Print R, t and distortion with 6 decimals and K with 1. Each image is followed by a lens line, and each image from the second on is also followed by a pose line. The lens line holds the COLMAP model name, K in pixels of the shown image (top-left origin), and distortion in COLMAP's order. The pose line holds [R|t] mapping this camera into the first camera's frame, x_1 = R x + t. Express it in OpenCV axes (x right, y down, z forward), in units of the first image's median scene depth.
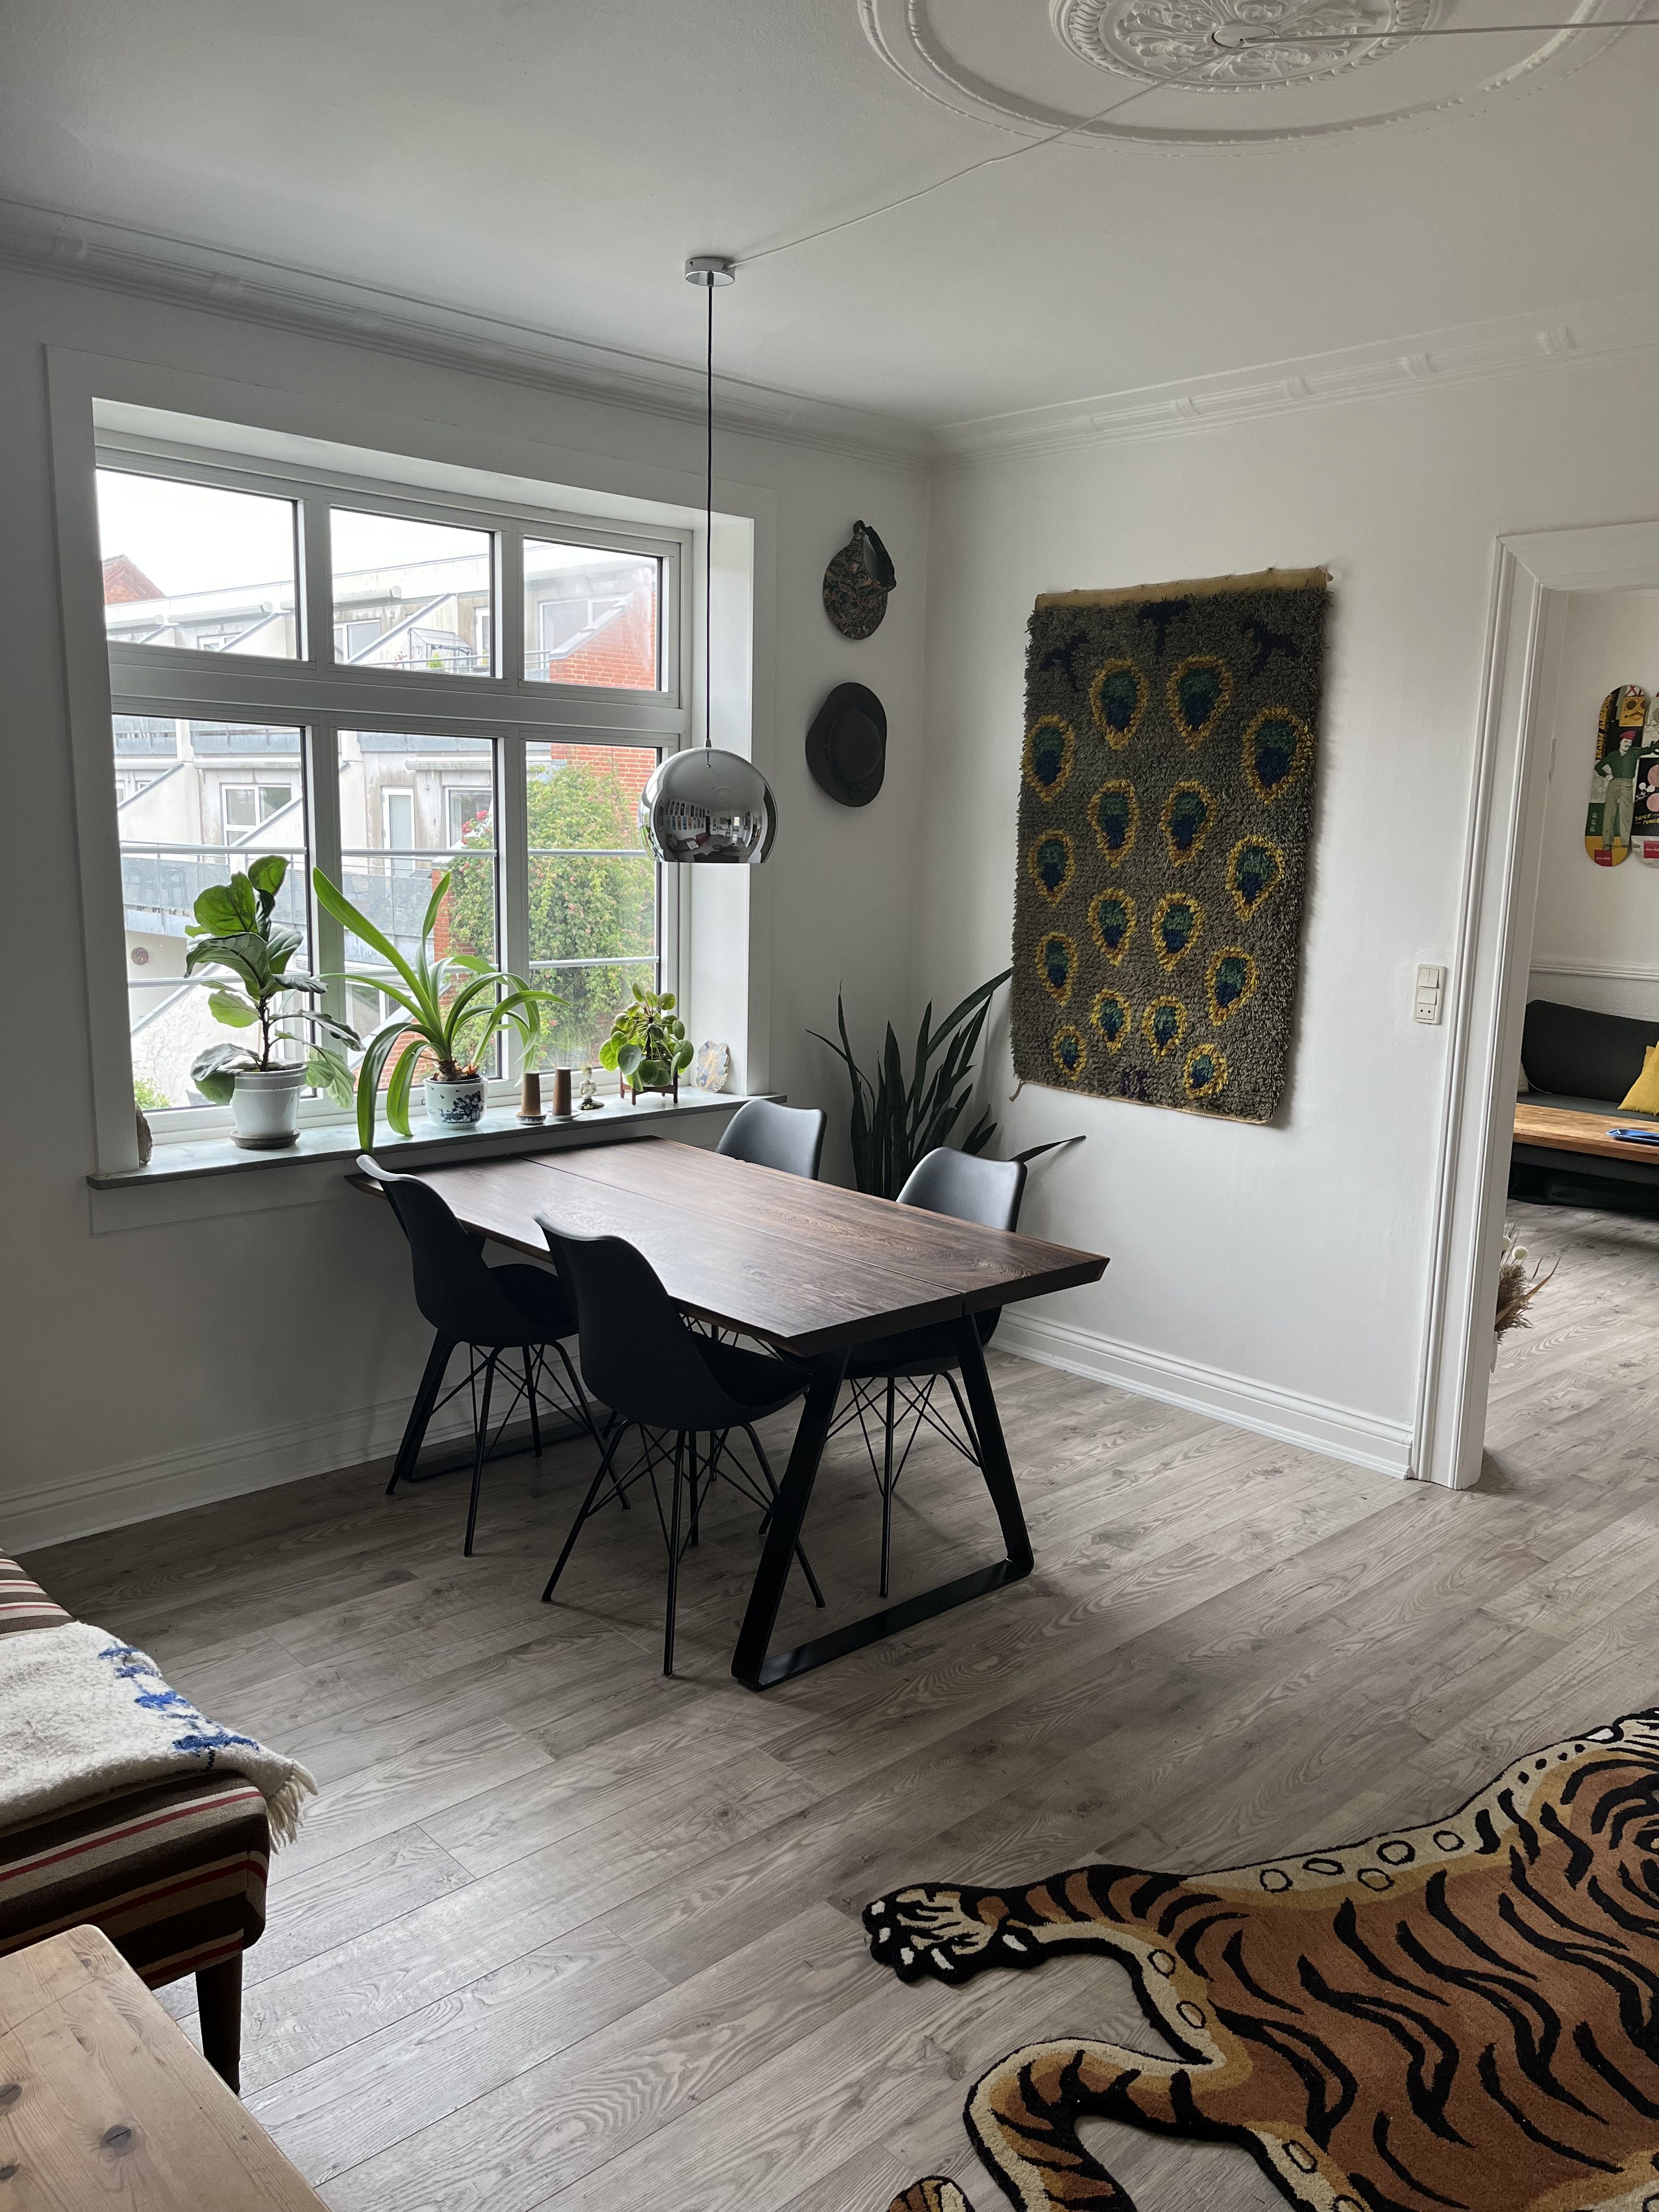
lens RADIAL K [[1673.8, 0, 822.9], [0, 1673.8, 1103.8], [0, 0, 1]] dist [0.061026, -0.071311]
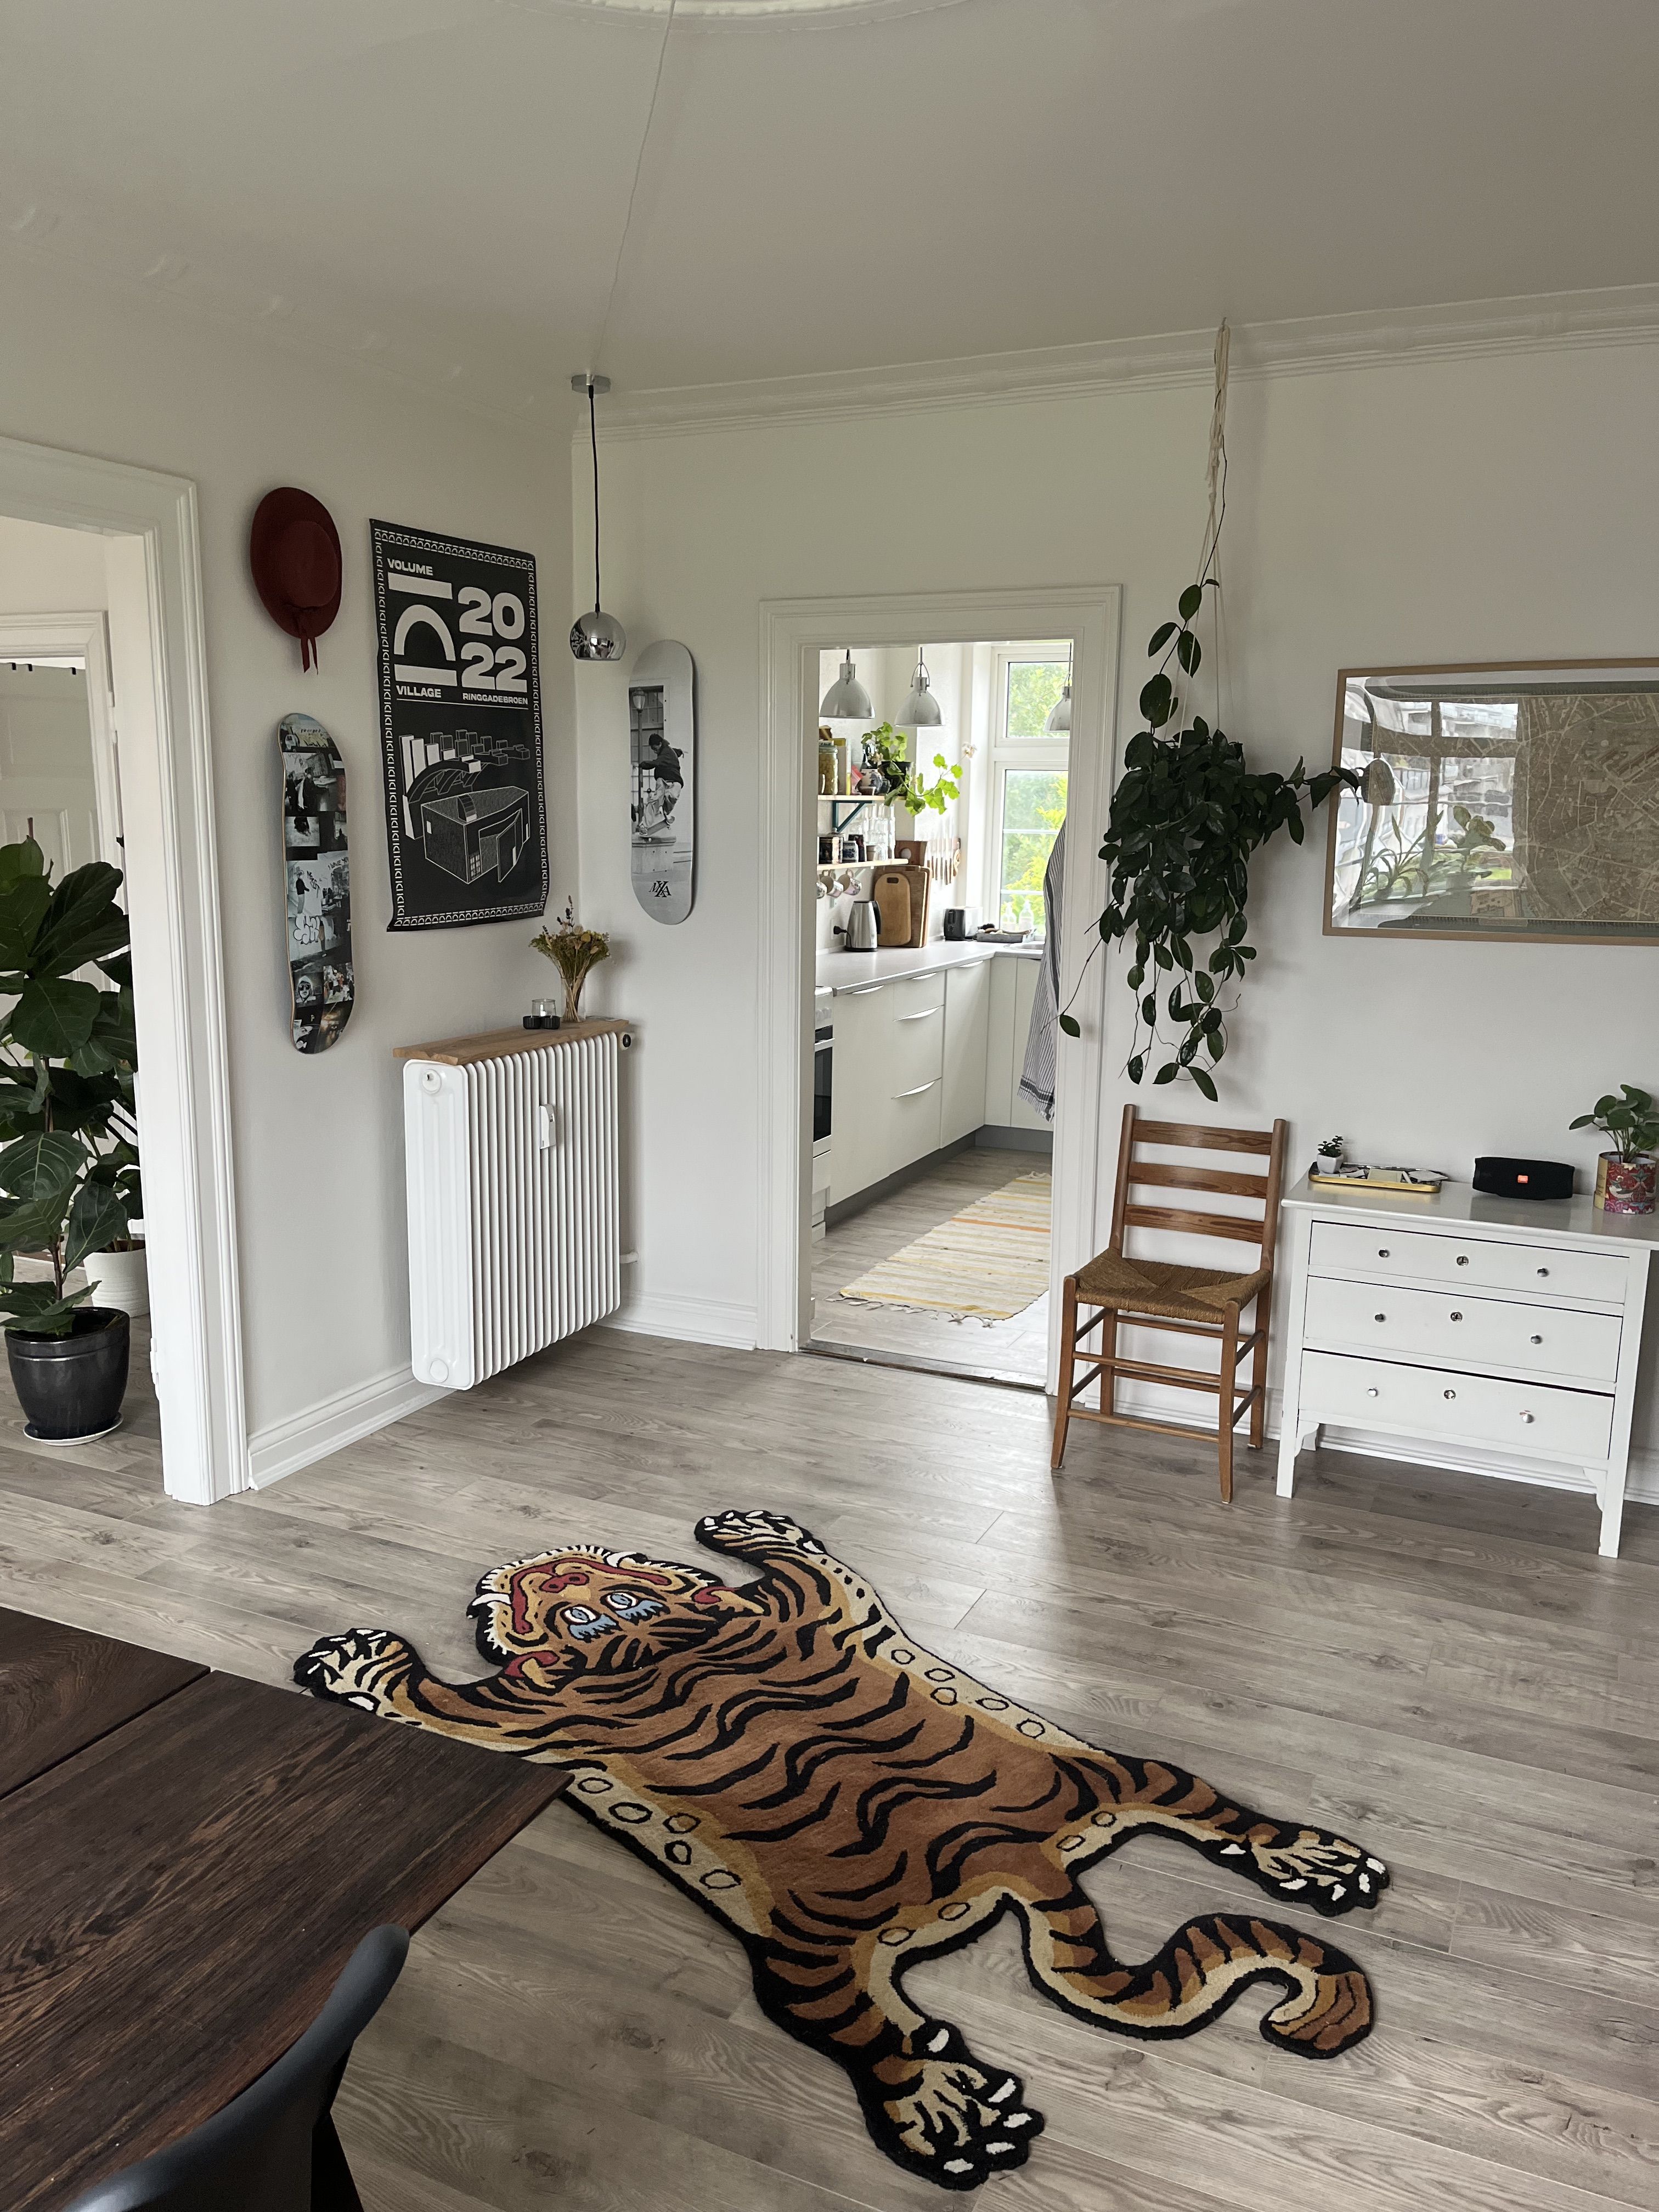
lens RADIAL K [[1673.8, 0, 821.8], [0, 1673.8, 1105.1], [0, 0, 1]] dist [0.061026, -0.071311]
pose [[-0.373114, -0.201677, 0.905601, -0.590725], [0.142481, 0.952054, 0.270725, -0.243464], [-0.916780, 0.230042, -0.326489, 1.238836]]
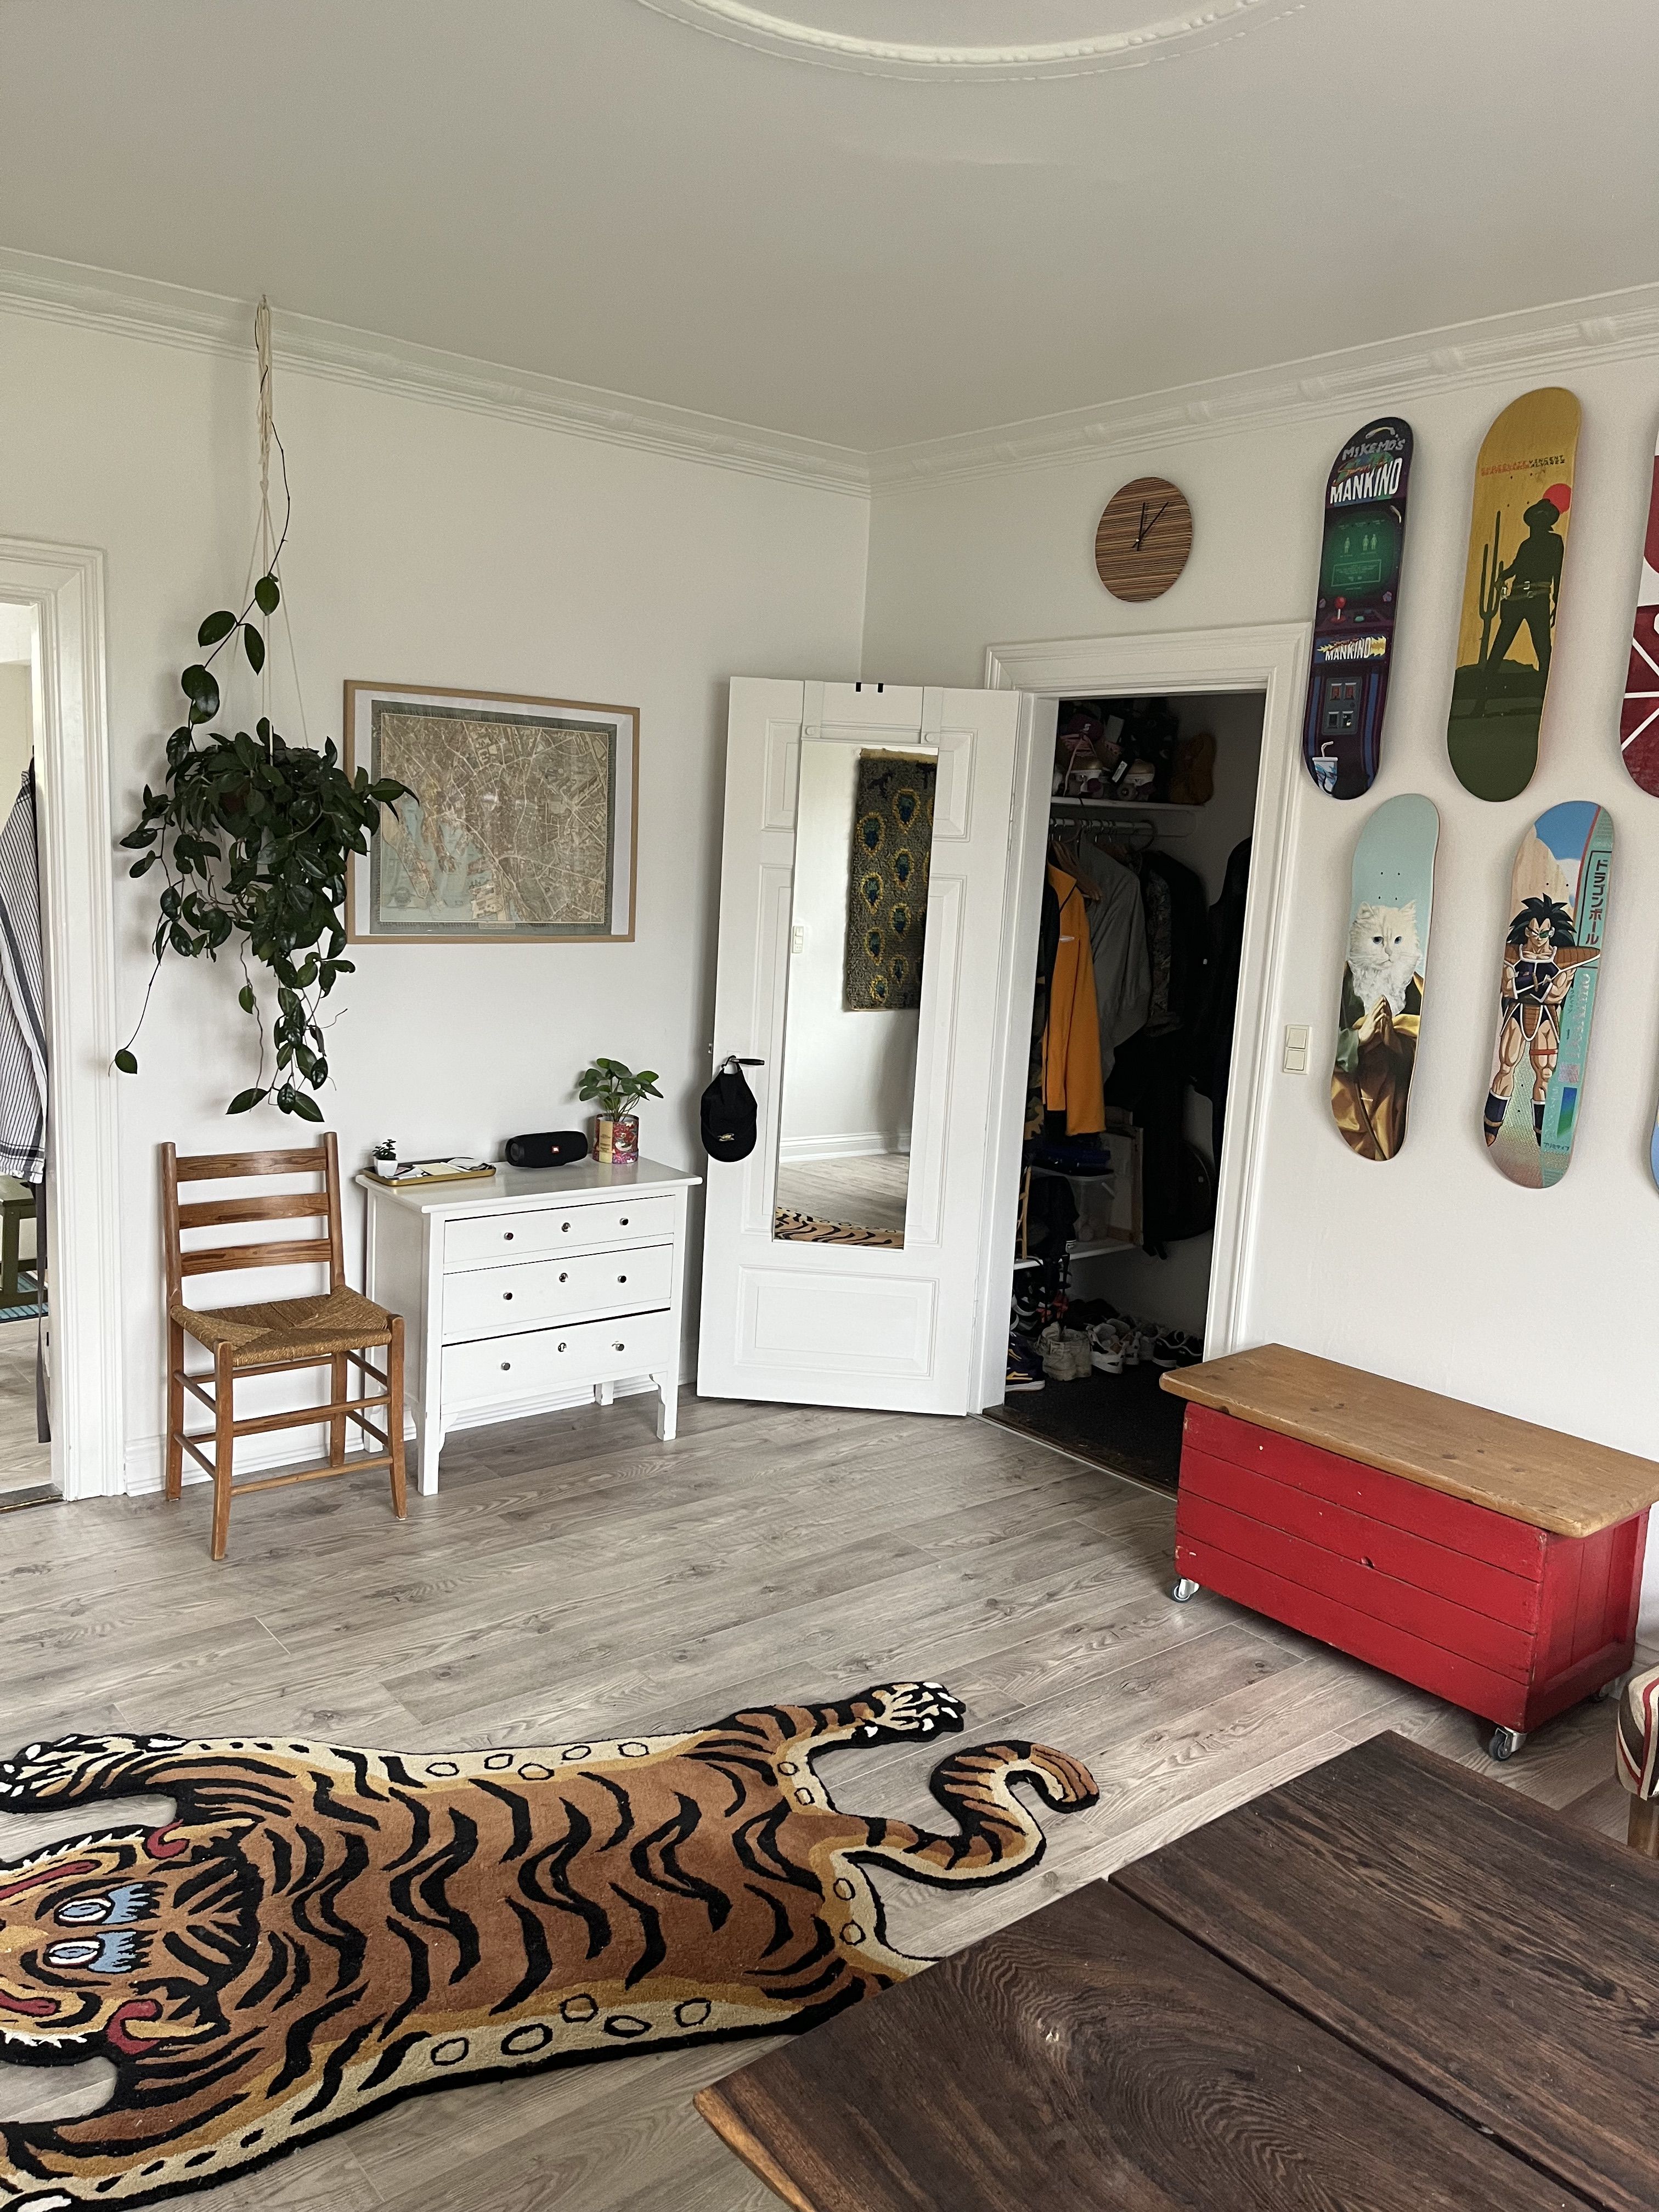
lens RADIAL K [[1673.8, 0, 828.5], [0, 1673.8, 1102.2], [0, 0, 1]] dist [0.061026, -0.071311]
pose [[-0.994486, -0.091593, 0.051069, 0.206219], [-0.069614, 0.940805, 0.331722, -0.322048], [-0.078430, 0.326338, -0.941994, 1.796254]]
